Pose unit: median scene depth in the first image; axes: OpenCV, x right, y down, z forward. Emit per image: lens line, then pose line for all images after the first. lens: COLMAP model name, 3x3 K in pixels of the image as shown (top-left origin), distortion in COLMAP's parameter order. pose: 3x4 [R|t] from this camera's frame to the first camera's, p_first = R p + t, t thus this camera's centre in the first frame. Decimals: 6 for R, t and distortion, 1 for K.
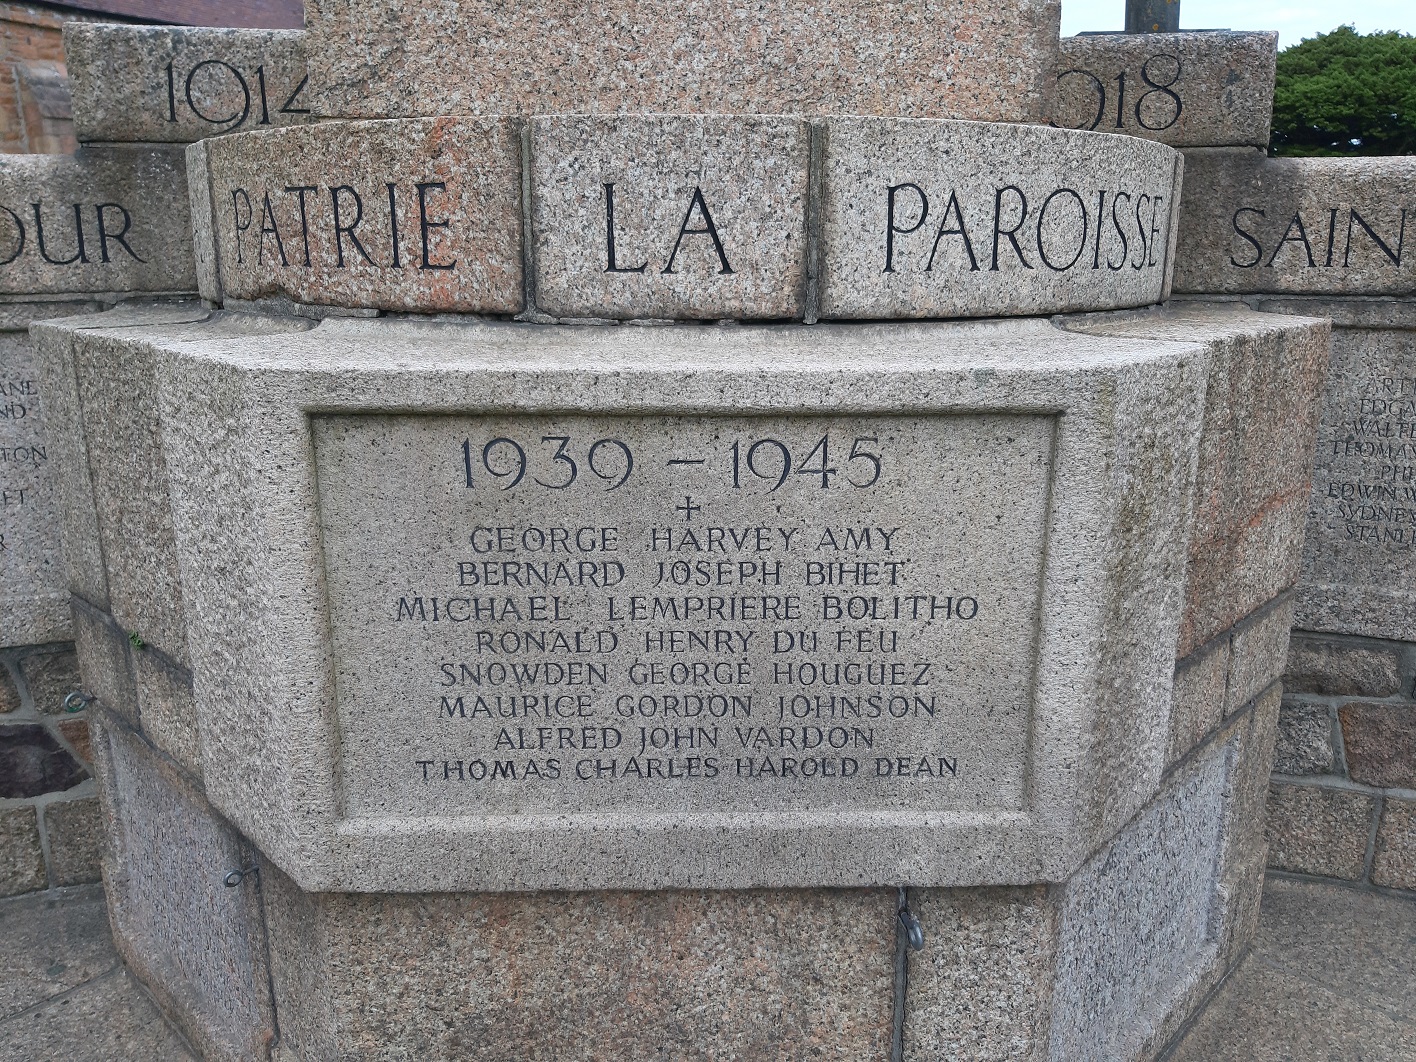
lens RADIAL K [[1107.2, 0, 721.4], [0, 1107.2, 526.9], [0, 0, 1]] dist [0.018383, -0.057557]
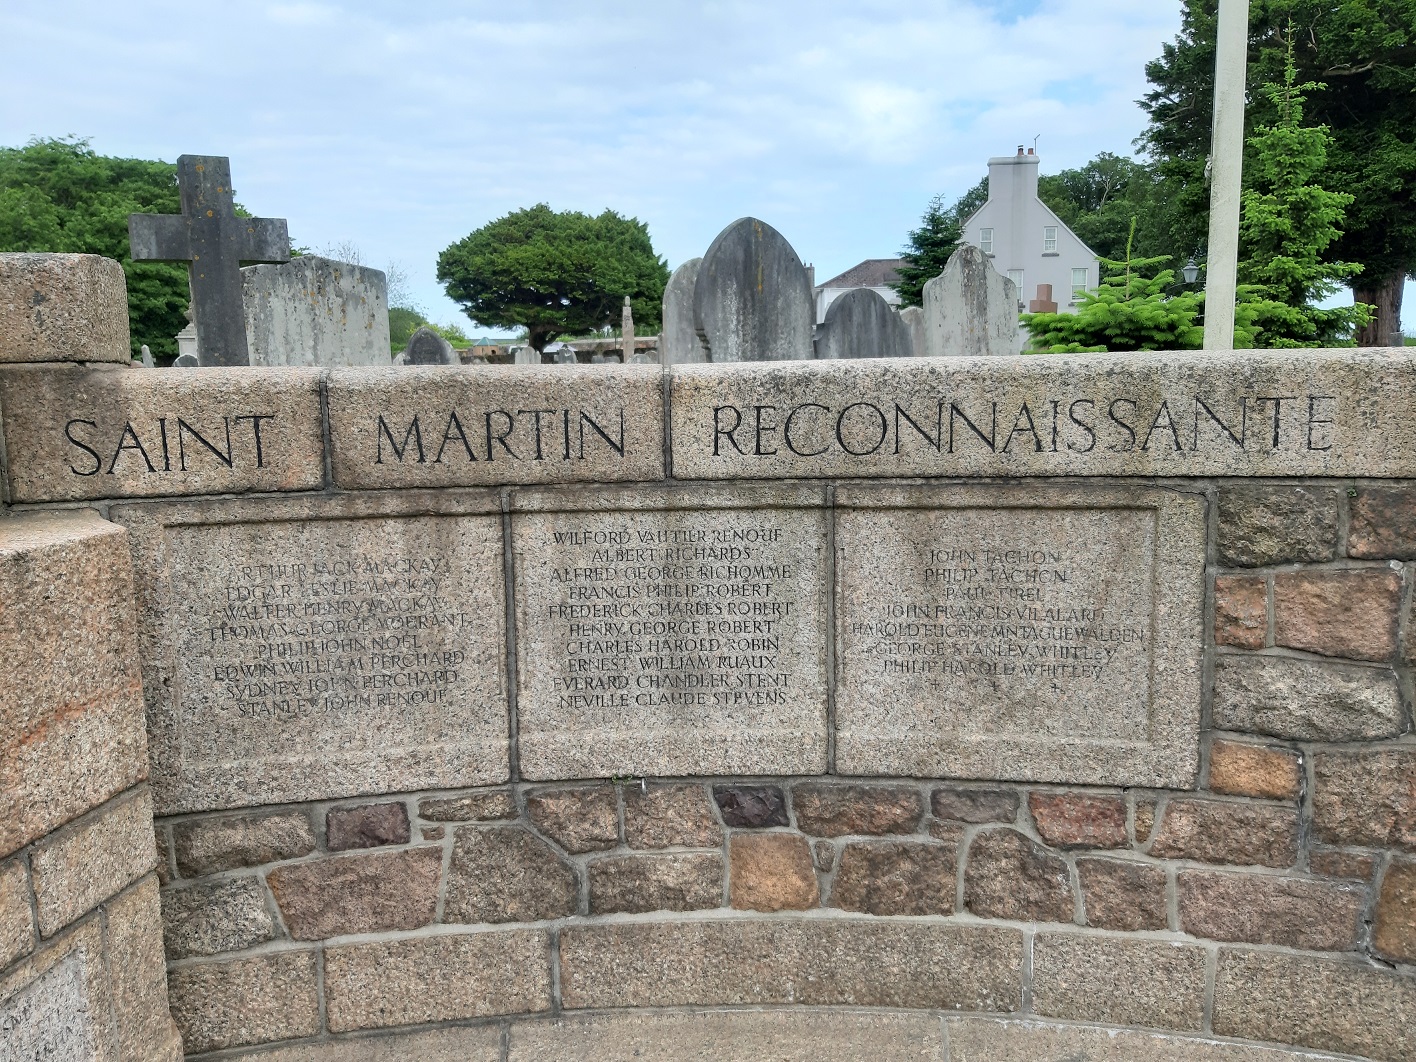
lens RADIAL K [[1107.2, 0, 702.6], [0, 1107.2, 531.1], [0, 0, 1]] dist [0.018383, -0.057557]
pose [[0.827725, -0.086516, 0.554424, 0.370765], [0.153179, 0.985354, -0.074928, -0.017975], [-0.539822, 0.146946, 0.828854, -0.156144]]
